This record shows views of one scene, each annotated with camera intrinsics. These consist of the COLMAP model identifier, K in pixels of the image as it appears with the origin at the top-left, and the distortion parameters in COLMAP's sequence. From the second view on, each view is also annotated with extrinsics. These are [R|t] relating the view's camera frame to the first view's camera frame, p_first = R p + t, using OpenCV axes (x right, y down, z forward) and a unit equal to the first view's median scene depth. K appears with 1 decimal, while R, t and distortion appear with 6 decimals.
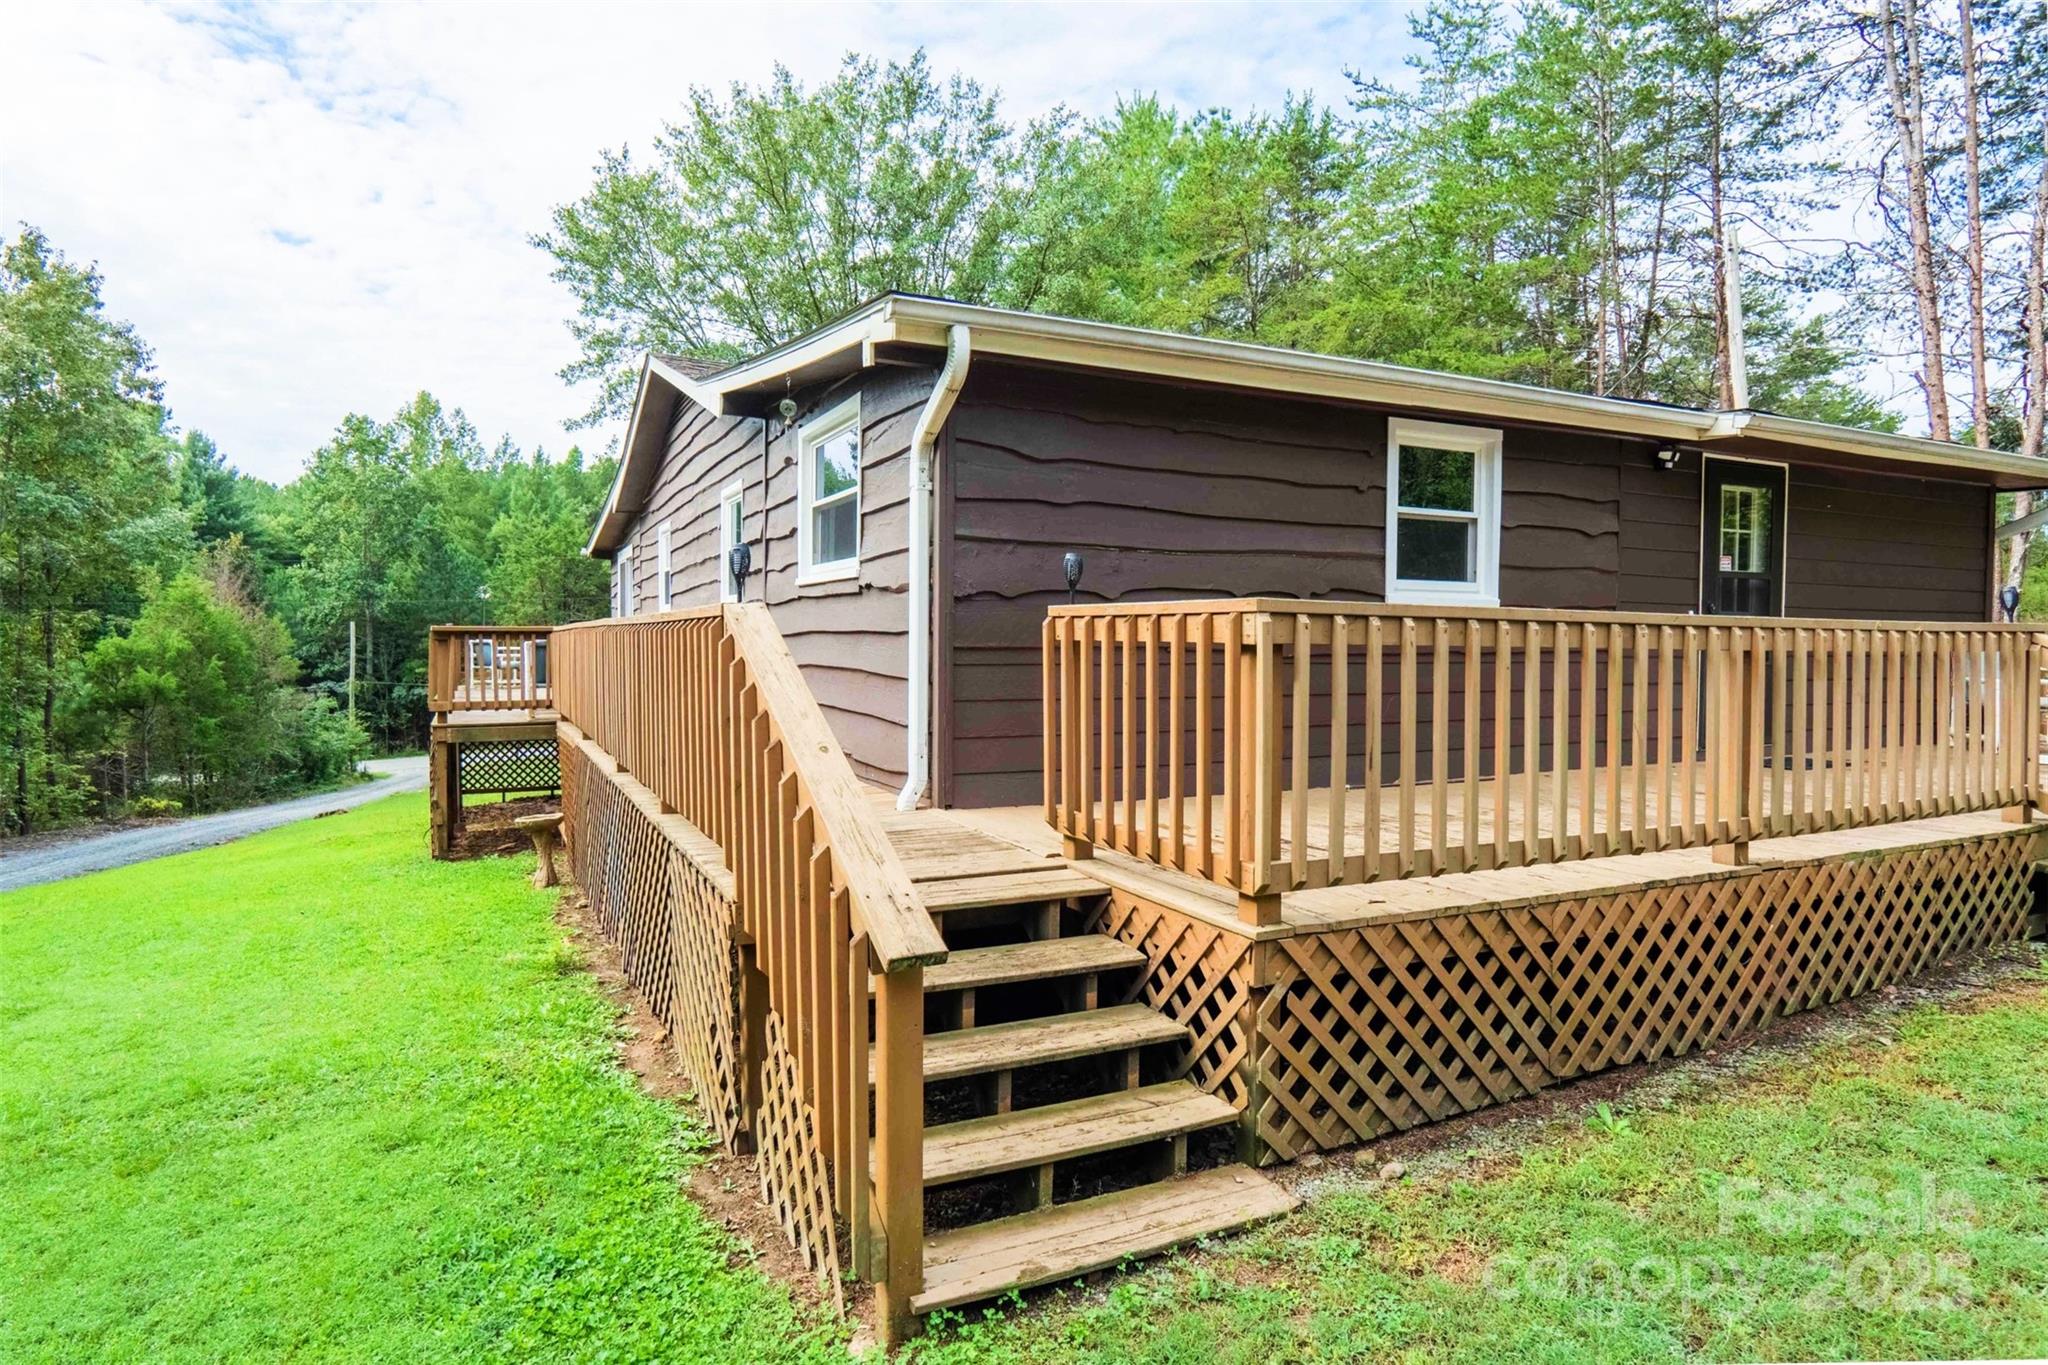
lens RADIAL K [[1123.3, 0, 1020.9], [0, 1123.3, 676.0], [0, 0, 1]] dist [-0.018572, -0.002195]
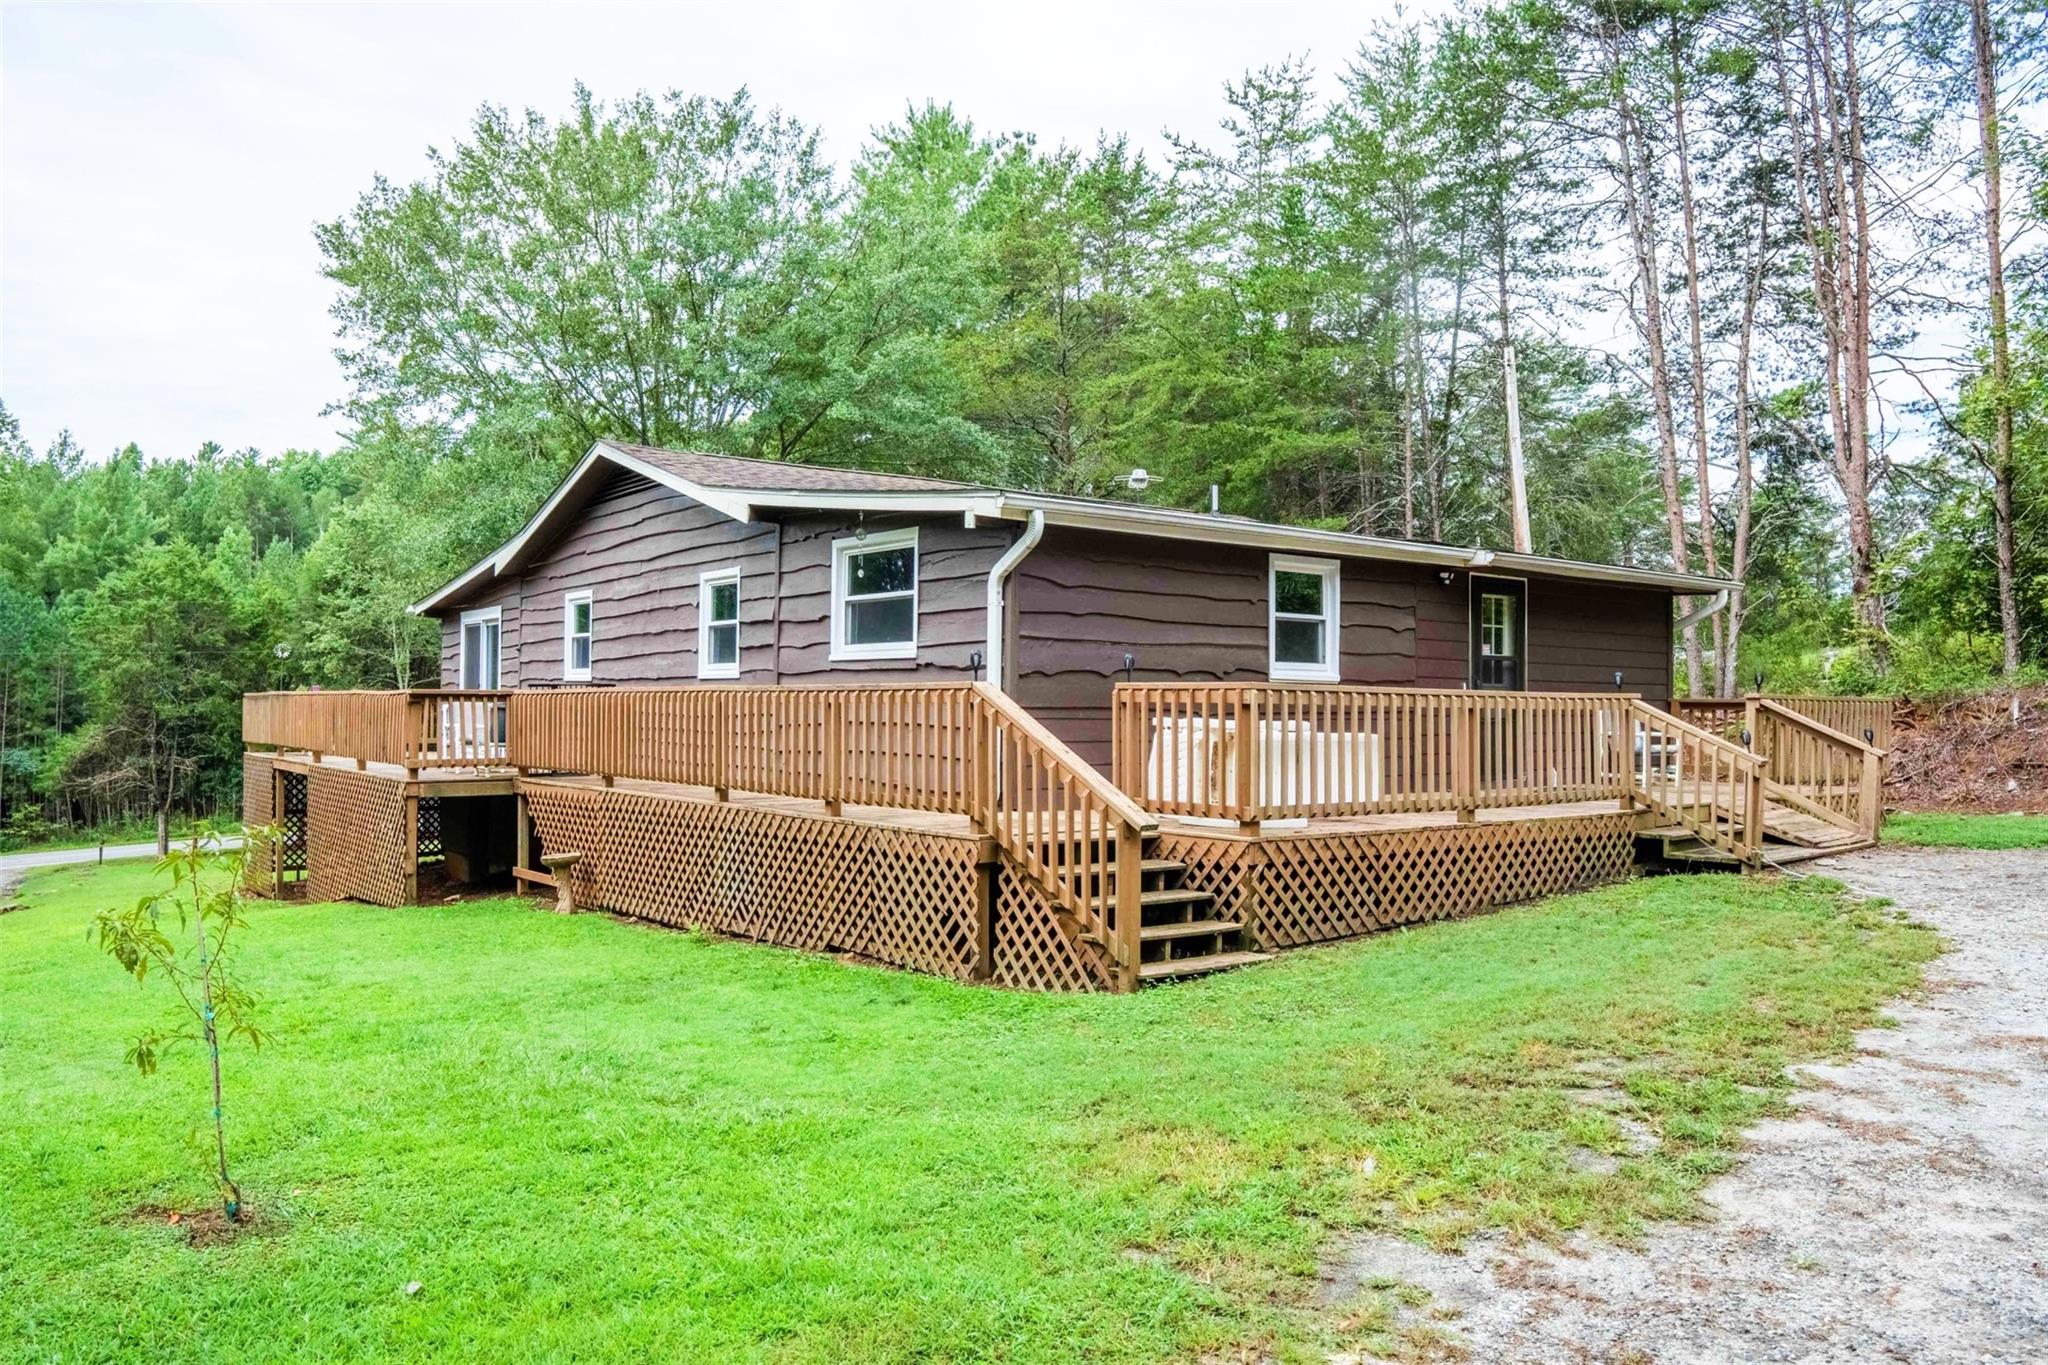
lens RADIAL K [[1443.5, 0, 1022.7], [0, 1443.5, 699.1], [0, 0, 1]] dist [-0.074909, 0.000960]
pose [[0.977999, 0.002651, 0.208594, -0.387272], [0.005042, 0.999327, -0.036340, 0.029705], [-0.208550, 0.036592, 0.977327, -0.785116]]
